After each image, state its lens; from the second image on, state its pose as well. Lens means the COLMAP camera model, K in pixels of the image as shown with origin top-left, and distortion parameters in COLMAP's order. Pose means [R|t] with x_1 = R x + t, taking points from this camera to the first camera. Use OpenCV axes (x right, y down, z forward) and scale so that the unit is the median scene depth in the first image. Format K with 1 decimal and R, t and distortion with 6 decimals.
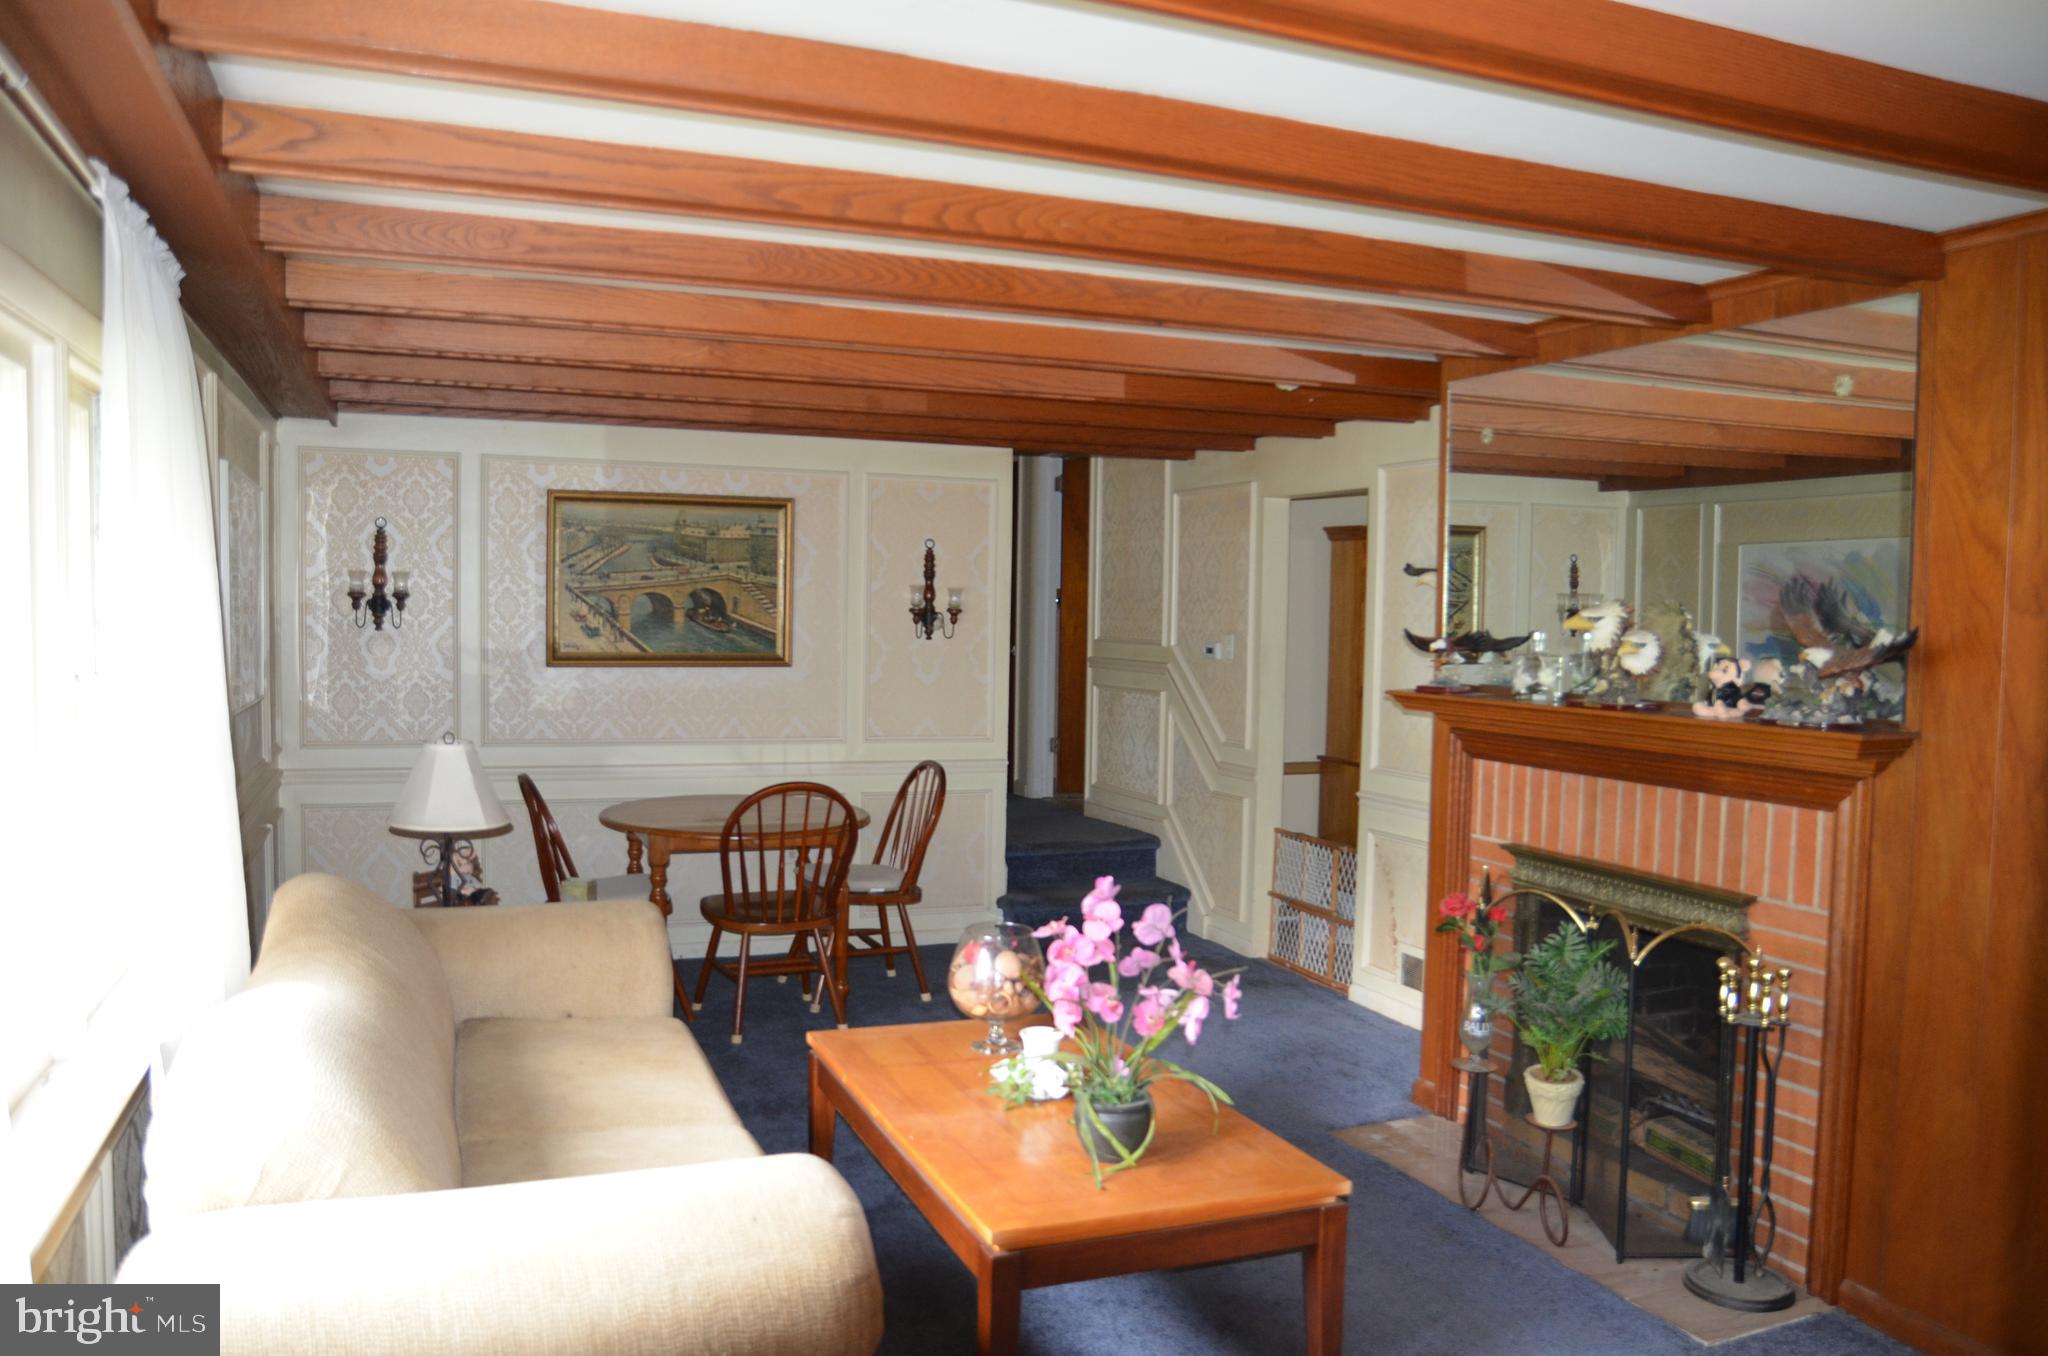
lens RADIAL K [[1520.7, 0, 1025.3], [0, 1520.7, 678.3], [0, 0, 1]] dist [-0.127269, 0.081853]
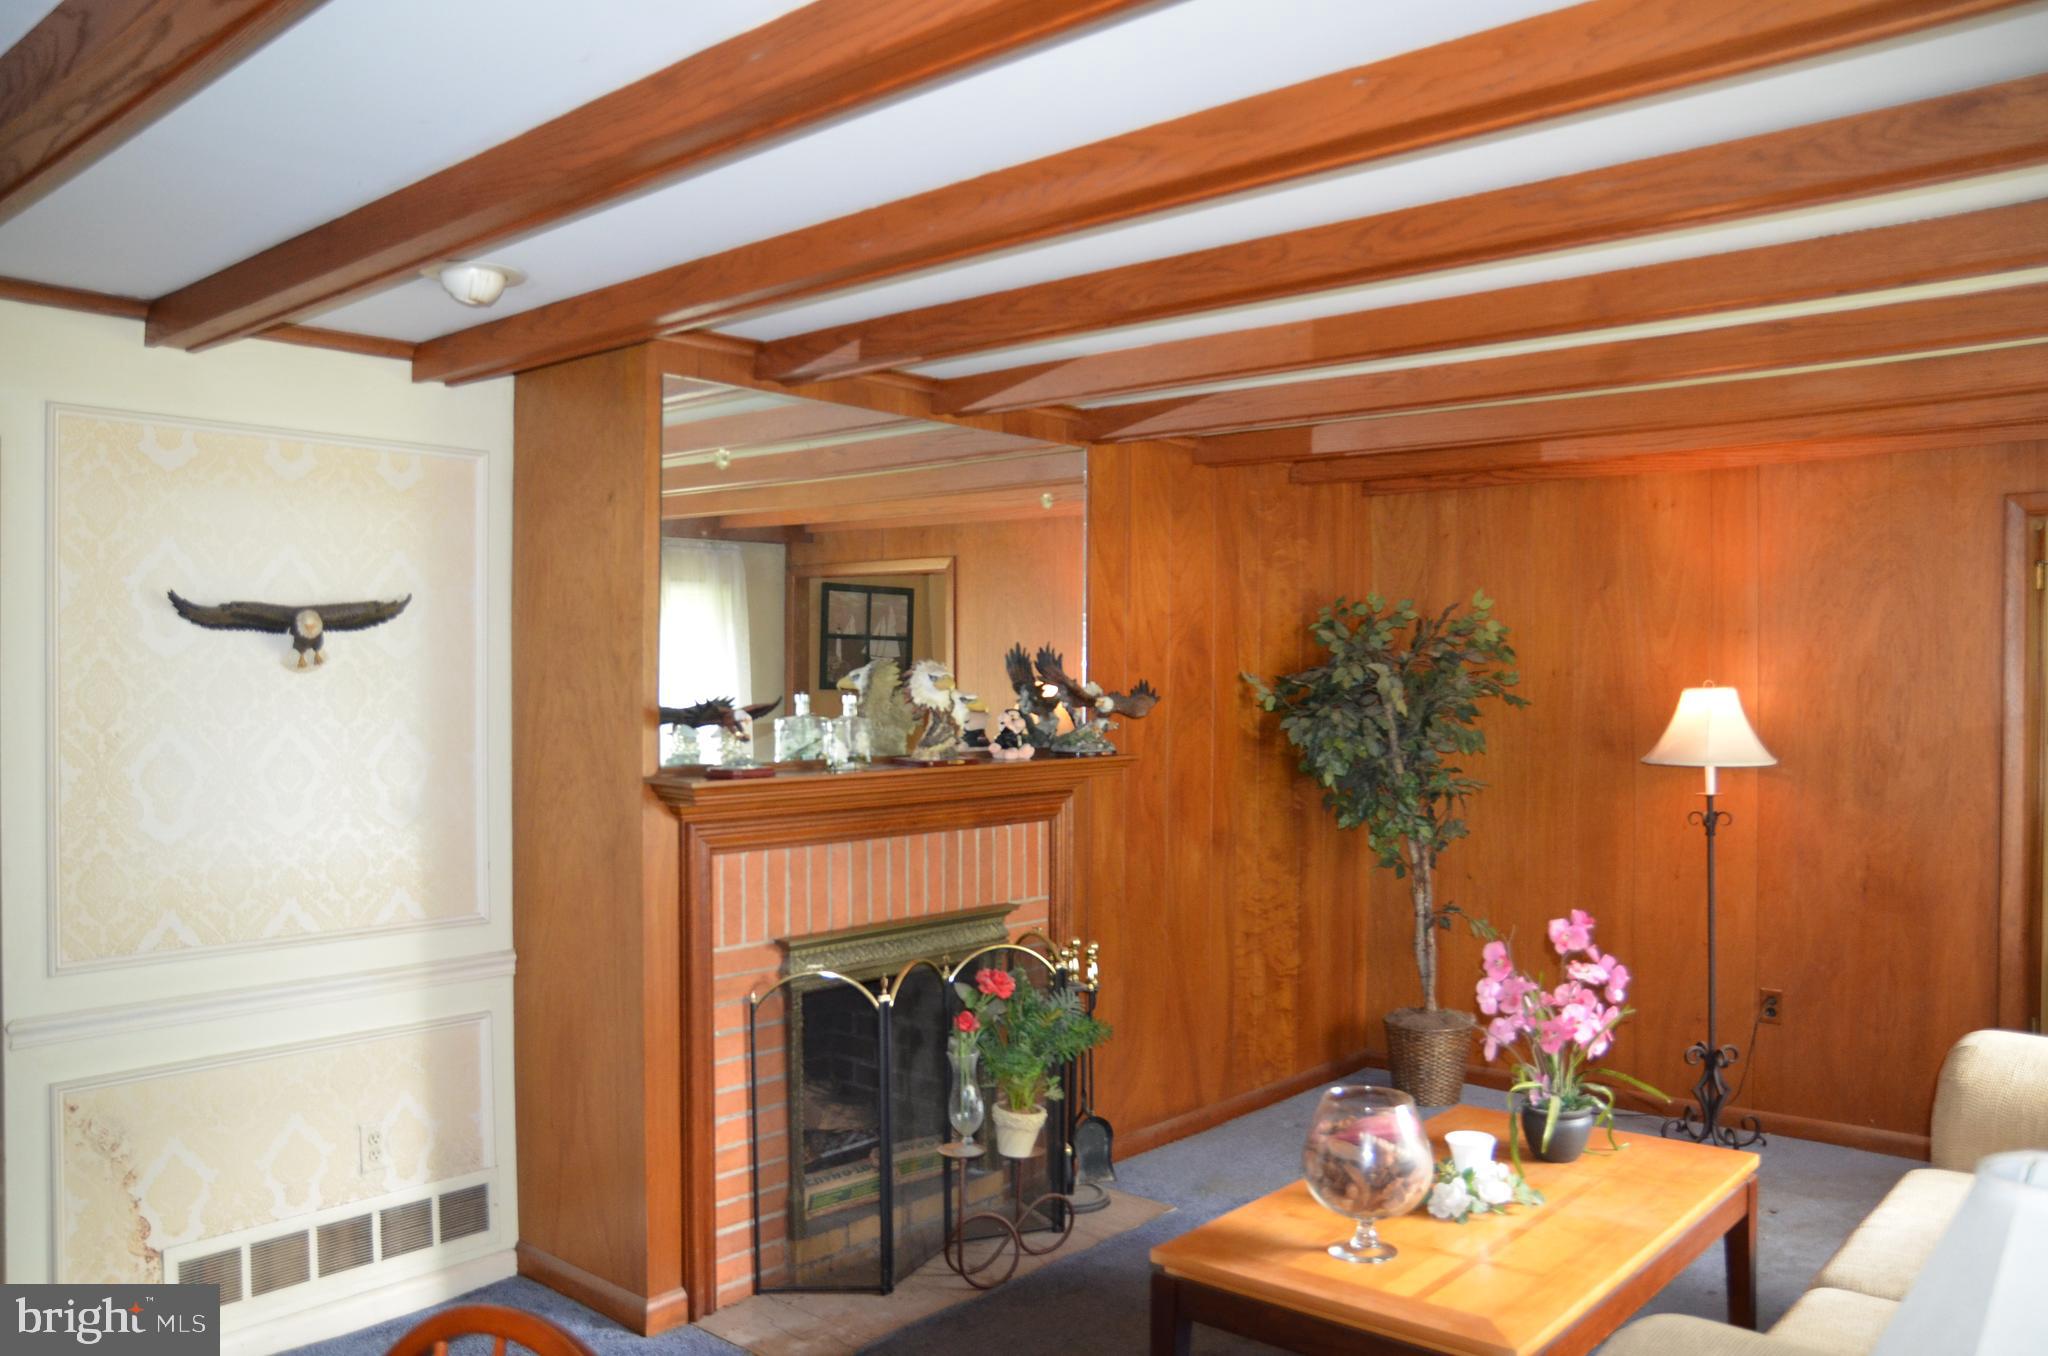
lens RADIAL K [[1568.4, 0, 1025.9], [0, 1568.4, 685.2], [0, 0, 1]] dist [-0.082178, 0.000306]
pose [[-0.450526, -0.023865, 0.892444, -0.648056], [0.031022, 0.998620, 0.042365, -0.084680], [-0.892224, 0.046772, -0.449164, 1.511931]]
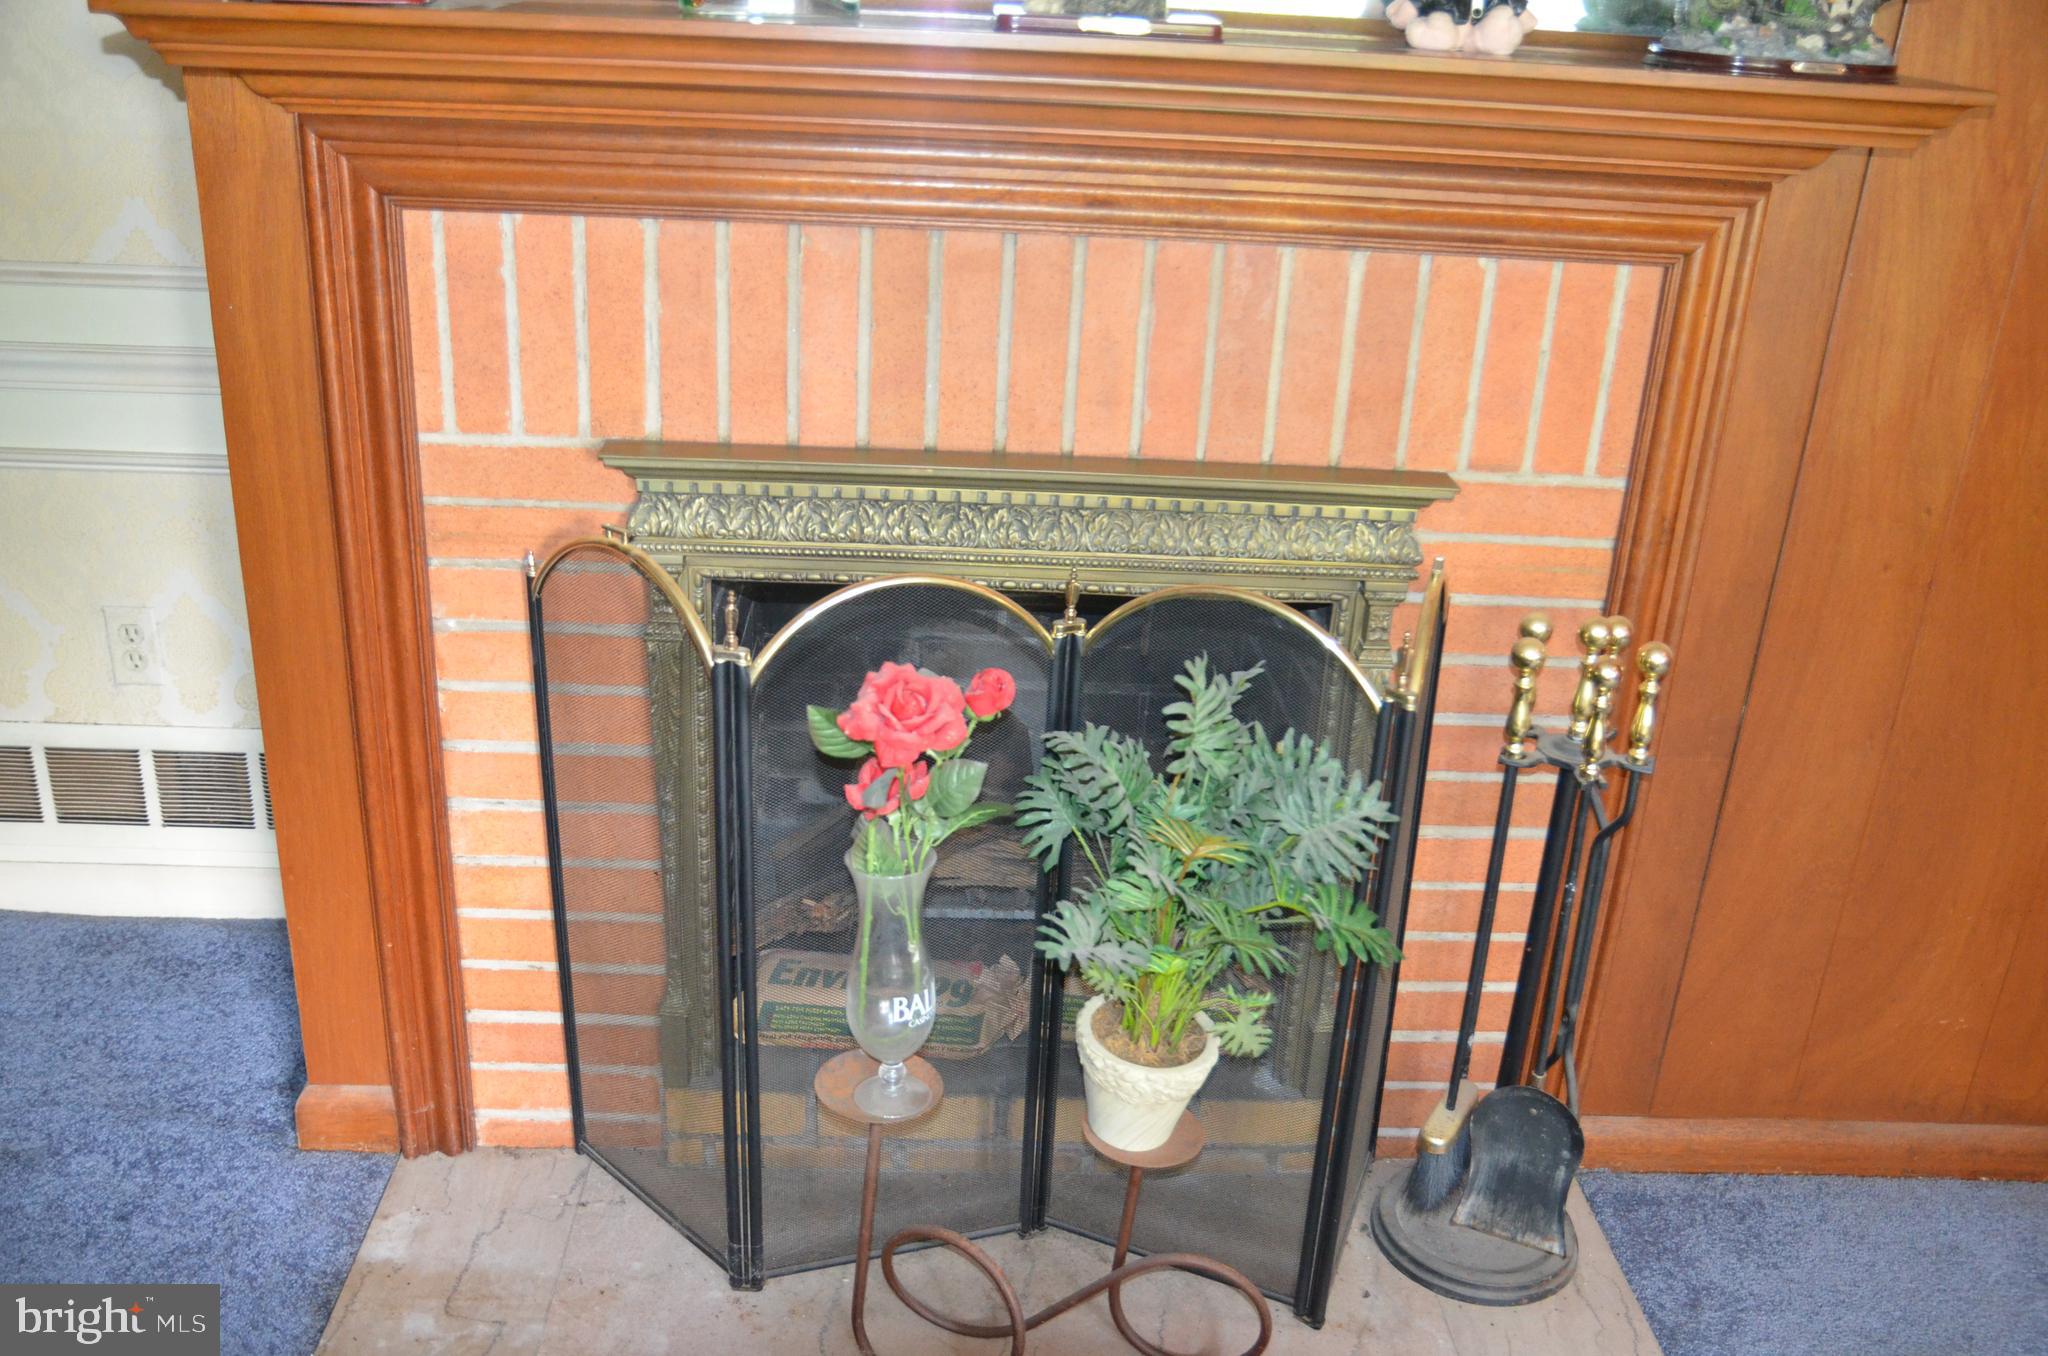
lens RADIAL K [[1767.2, 0, 1021.5], [0, 1767.2, 678.9], [0, 0, 1]] dist [-0.096803, 0.087705]
pose [[0.339725, -0.355104, 0.870912, -0.029126], [-0.001214, 0.925819, 0.377966, 0.005481], [-0.940524, -0.129462, 0.314093, 0.915635]]
